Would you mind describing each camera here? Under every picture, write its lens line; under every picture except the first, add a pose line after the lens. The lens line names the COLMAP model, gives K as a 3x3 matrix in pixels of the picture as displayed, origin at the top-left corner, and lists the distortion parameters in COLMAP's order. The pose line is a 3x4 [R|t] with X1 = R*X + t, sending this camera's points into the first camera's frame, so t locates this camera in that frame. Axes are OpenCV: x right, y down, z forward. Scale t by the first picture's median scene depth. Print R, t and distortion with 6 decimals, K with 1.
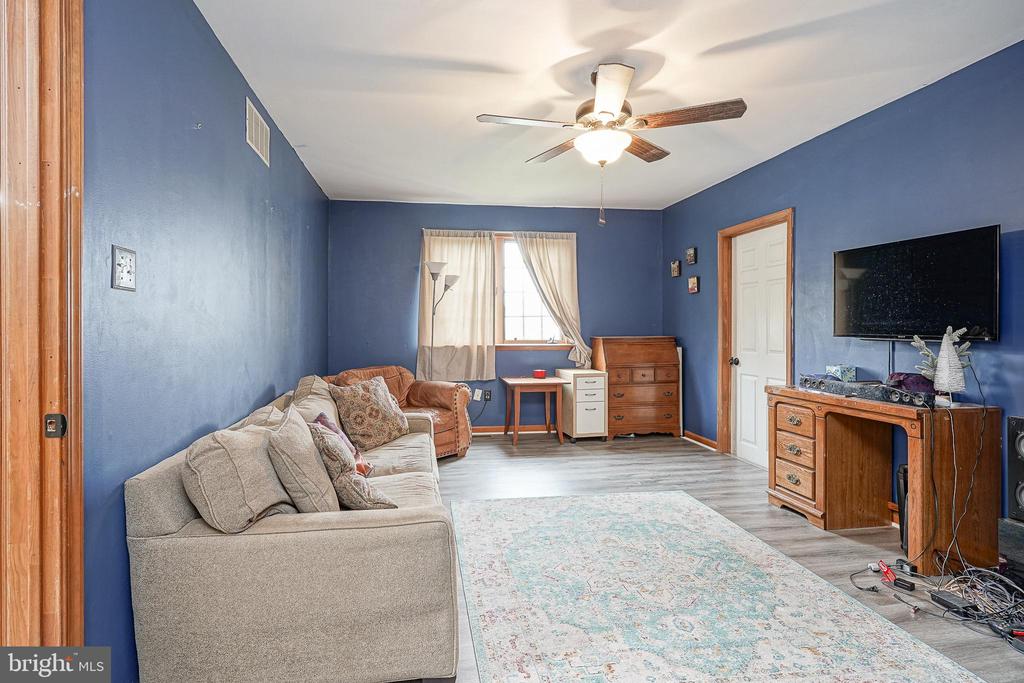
lens RADIAL K [[504.9, 0, 509.4], [0, 504.9, 330.5], [0, 0, 1]] dist [-0.000158, 0.000078]
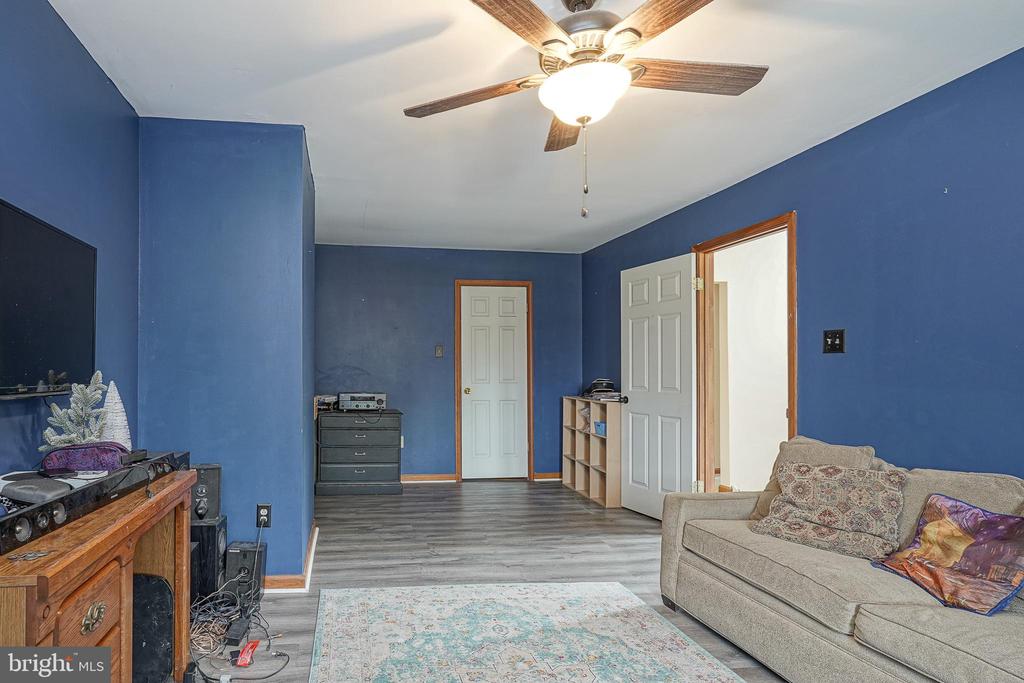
lens RADIAL K [[496.7, 0, 522.7], [0, 496.7, 345.0], [0, 0, 1]] dist [-0.003526, 0.001311]
pose [[-0.989361, -0.000764, -0.145477, 0.227645], [0.000025, 0.999985, -0.005422, -0.019834], [0.145479, -0.005368, -0.989347, 1.047074]]
